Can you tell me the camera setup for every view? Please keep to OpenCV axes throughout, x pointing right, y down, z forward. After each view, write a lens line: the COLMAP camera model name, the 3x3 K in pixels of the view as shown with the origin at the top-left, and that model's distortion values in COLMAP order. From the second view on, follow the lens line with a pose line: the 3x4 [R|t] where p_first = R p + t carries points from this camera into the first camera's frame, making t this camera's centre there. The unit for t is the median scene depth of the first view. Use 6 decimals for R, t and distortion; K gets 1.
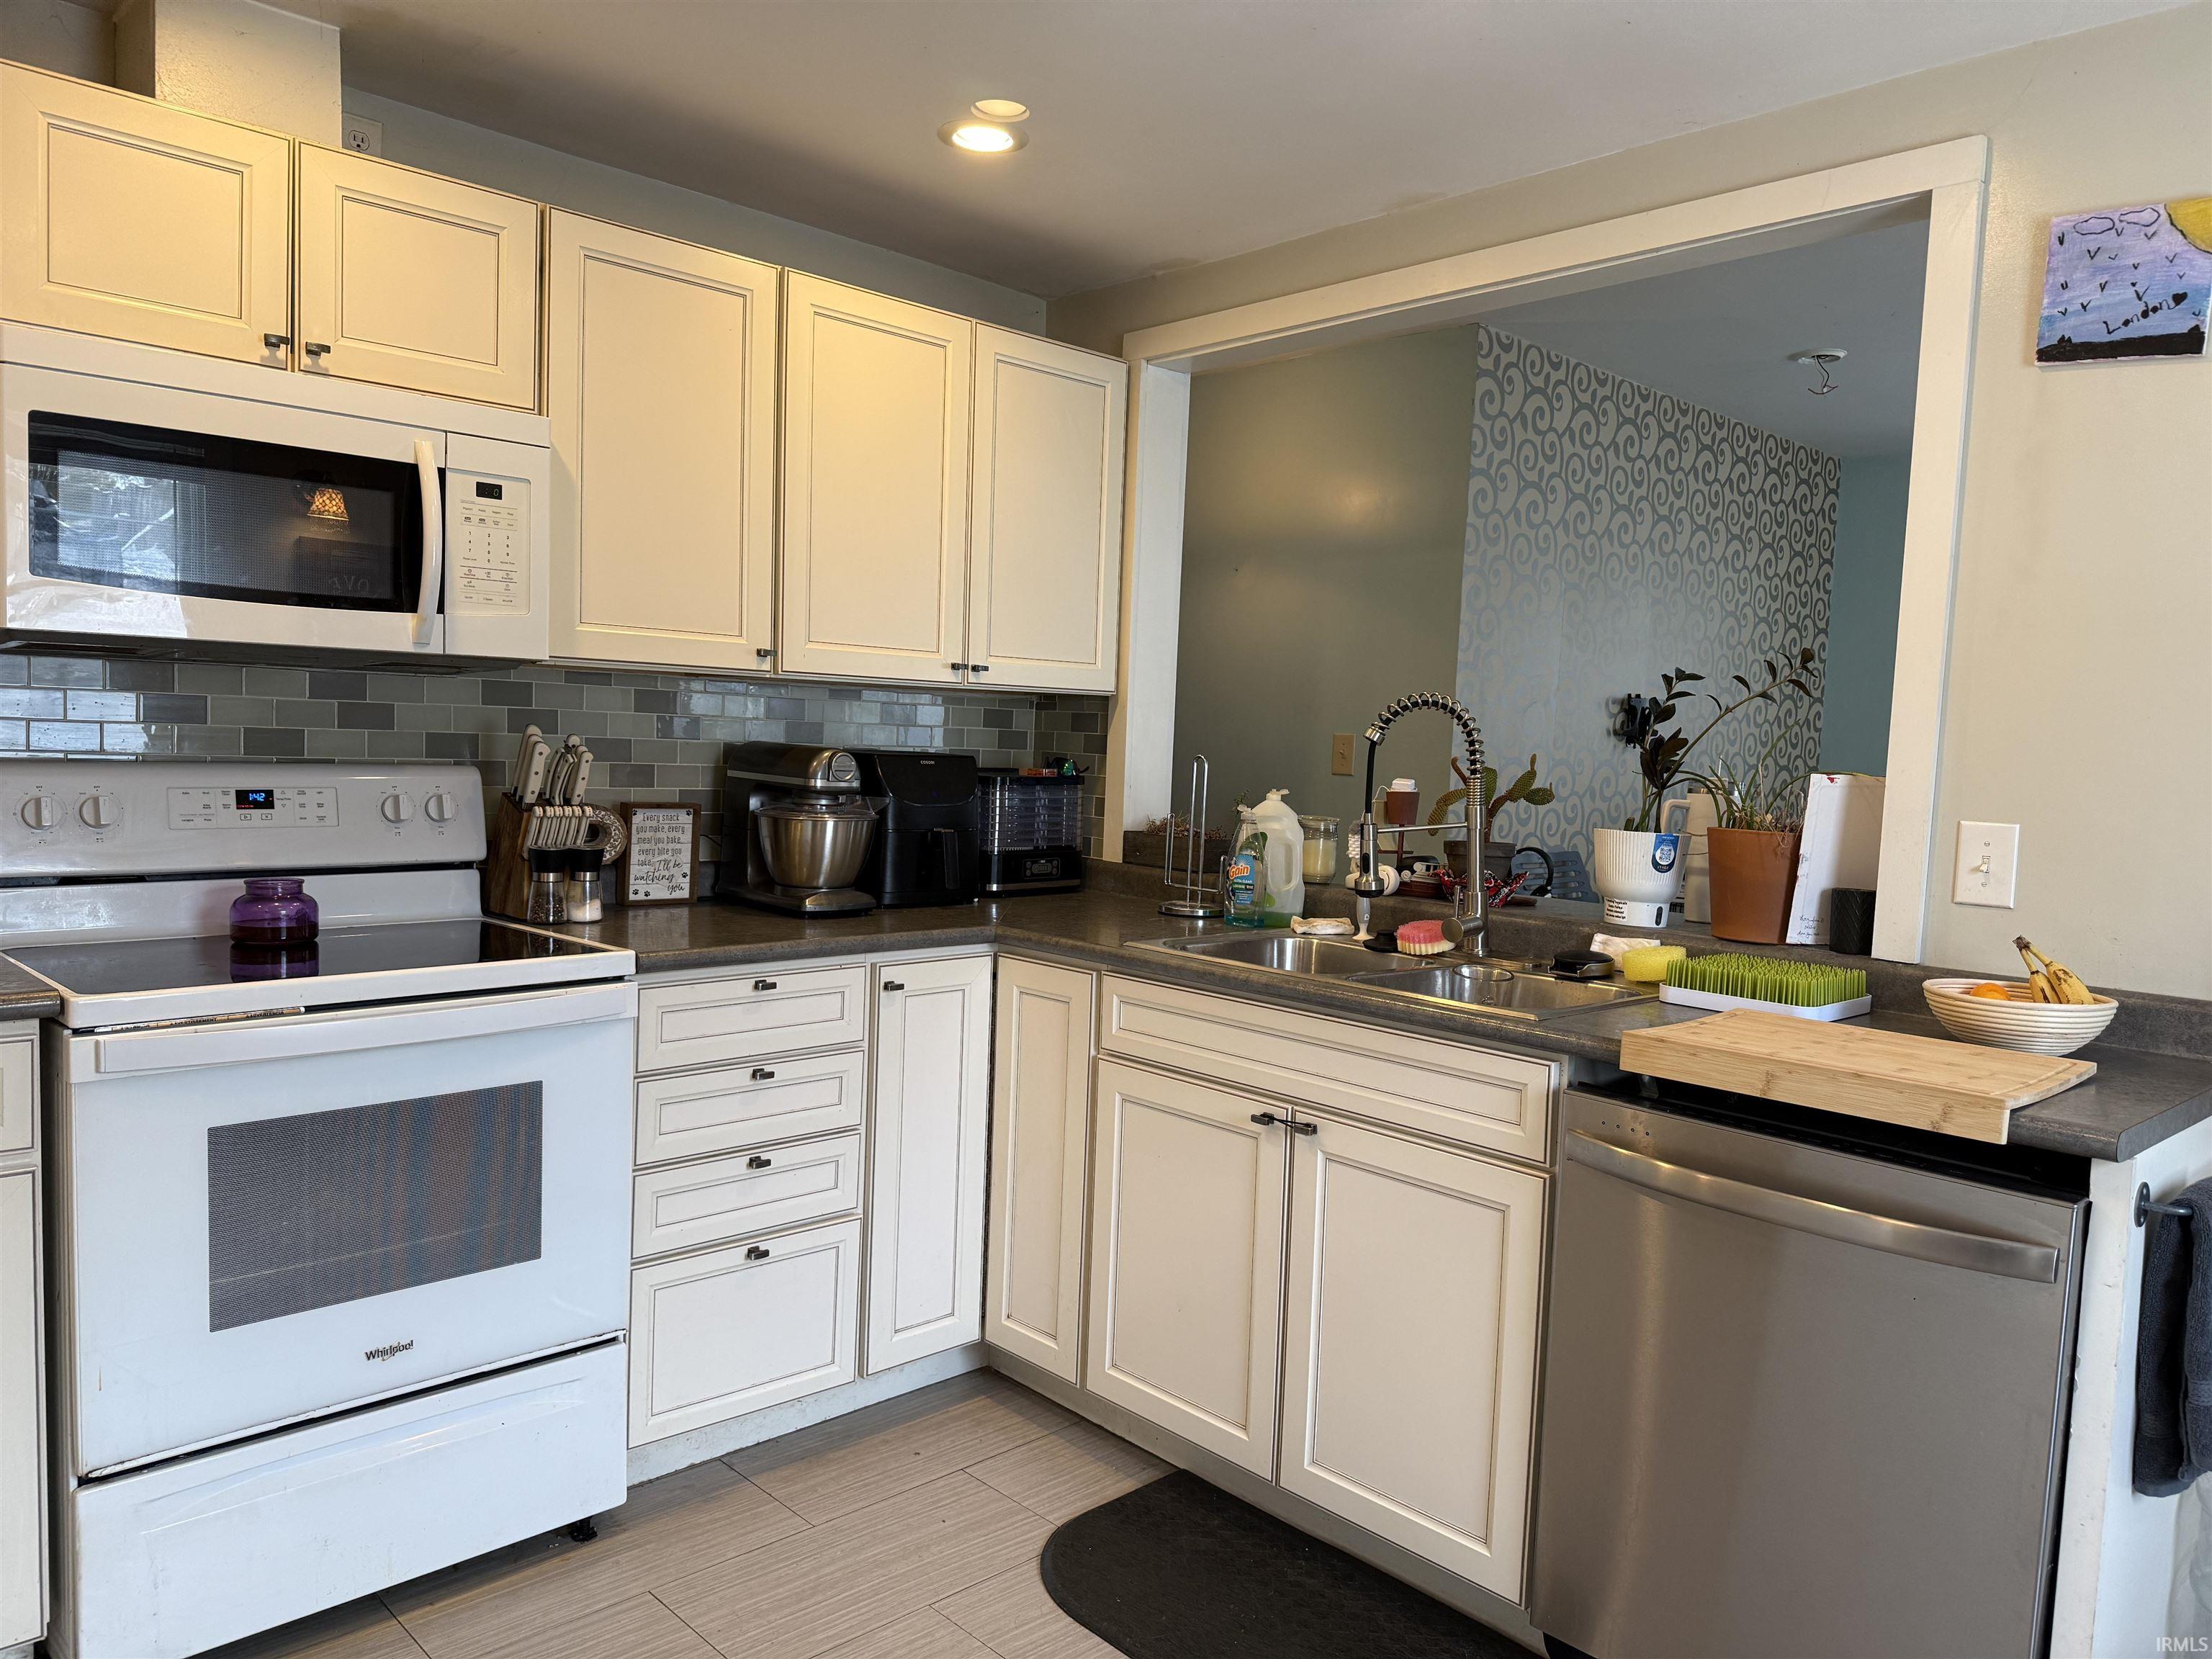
lens RADIAL K [[1548.1, 0, 1099.9], [0, 1548.1, 830.7], [0, 0, 1]] dist [0.034450, -0.037980]
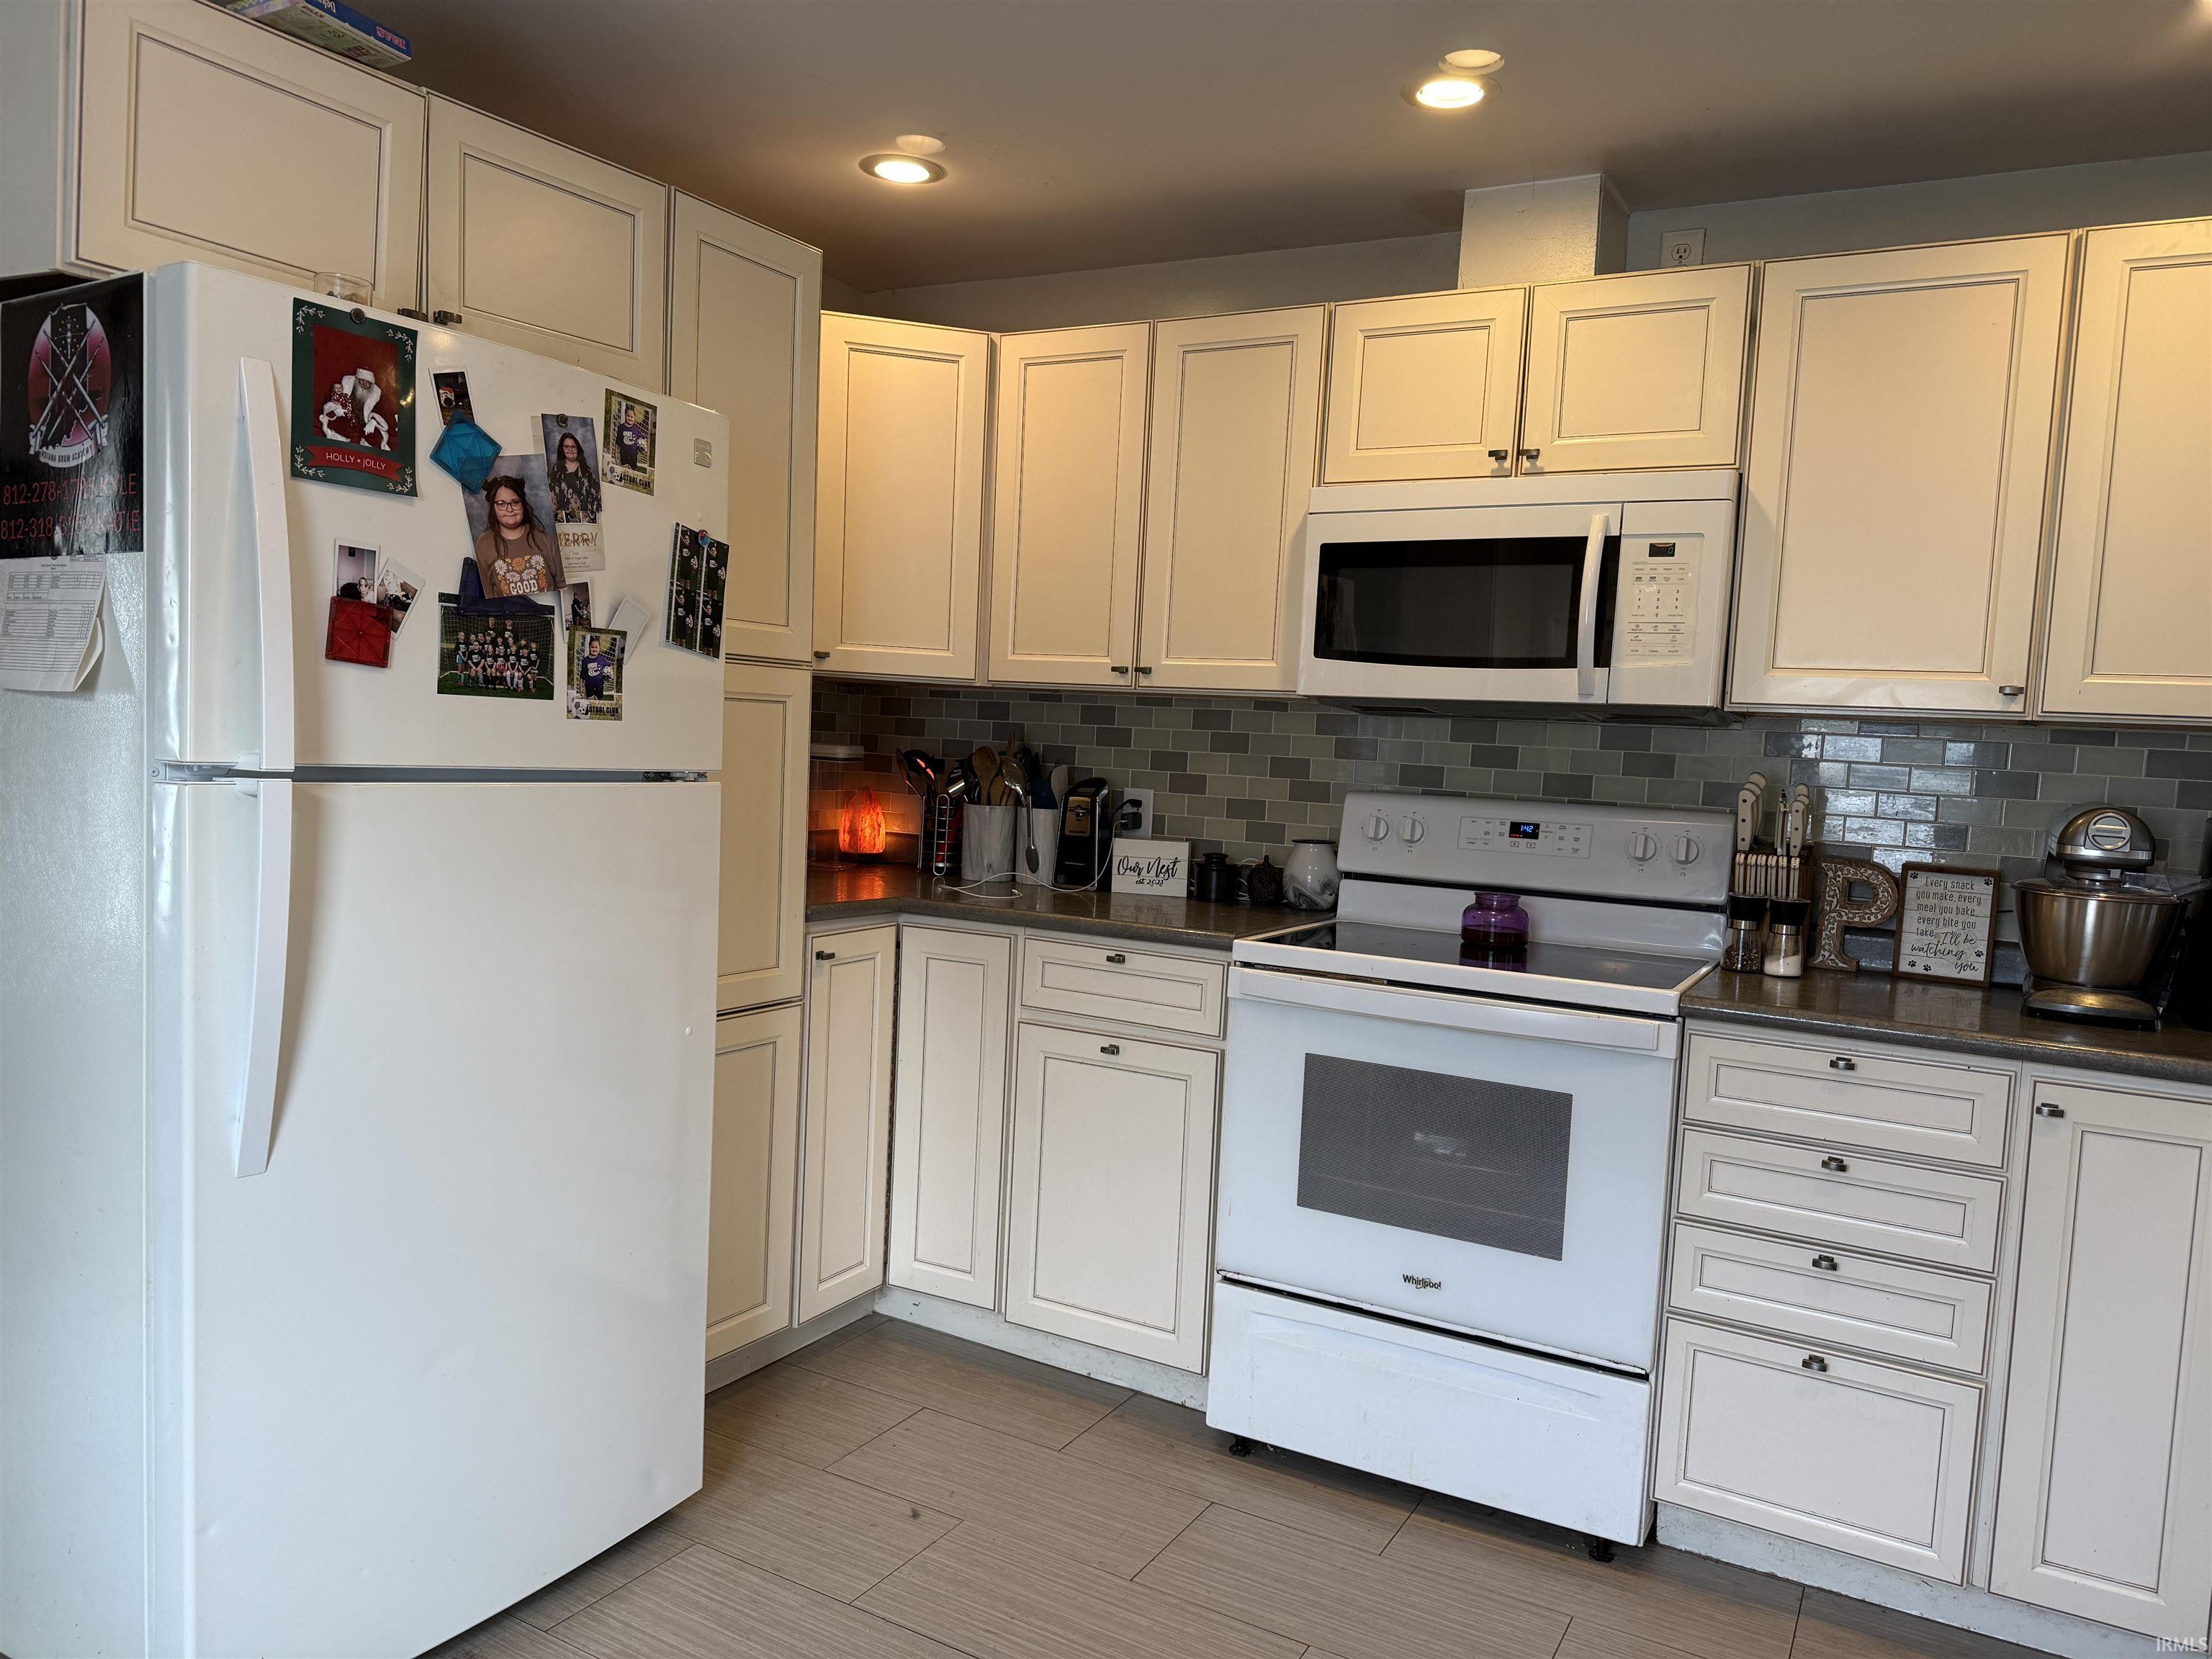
lens RADIAL K [[1548.1, 0, 1098.9], [0, 1548.1, 841.1], [0, 0, 1]] dist [0.034450, -0.037980]
pose [[0.281382, 0.044418, -0.958567, 0.523227], [-0.101432, 0.994709, 0.016318, 0.002215], [0.954220, 0.092638, 0.284398, 0.340369]]
